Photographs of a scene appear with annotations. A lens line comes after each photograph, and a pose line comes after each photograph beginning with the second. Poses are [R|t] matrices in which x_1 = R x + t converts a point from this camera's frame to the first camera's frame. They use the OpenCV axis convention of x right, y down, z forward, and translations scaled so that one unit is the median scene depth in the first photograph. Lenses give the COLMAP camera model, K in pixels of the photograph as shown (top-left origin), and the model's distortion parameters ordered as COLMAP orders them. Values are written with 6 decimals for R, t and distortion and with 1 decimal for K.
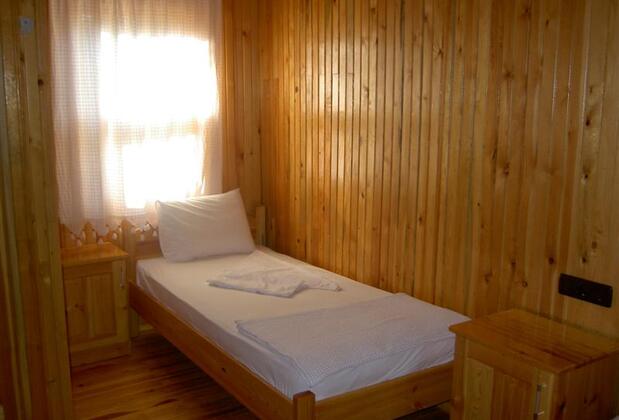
lens RADIAL K [[649.0, 0, 309.5], [0, 649.0, 210.0], [0, 0, 1]] dist [-0.024726, -0.025893]
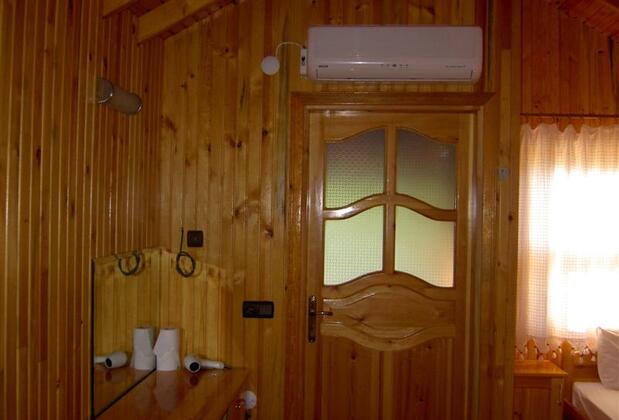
lens RADIAL K [[649.0, 0, 309.5], [0, 649.0, 210.0], [0, 0, 1]] dist [-0.024726, -0.025893]
pose [[0.804236, 0.018190, -0.594032, 0.006544], [-0.129067, 0.981022, -0.144699, 0.011064], [0.580127, 0.193042, 0.791320, -0.141617]]
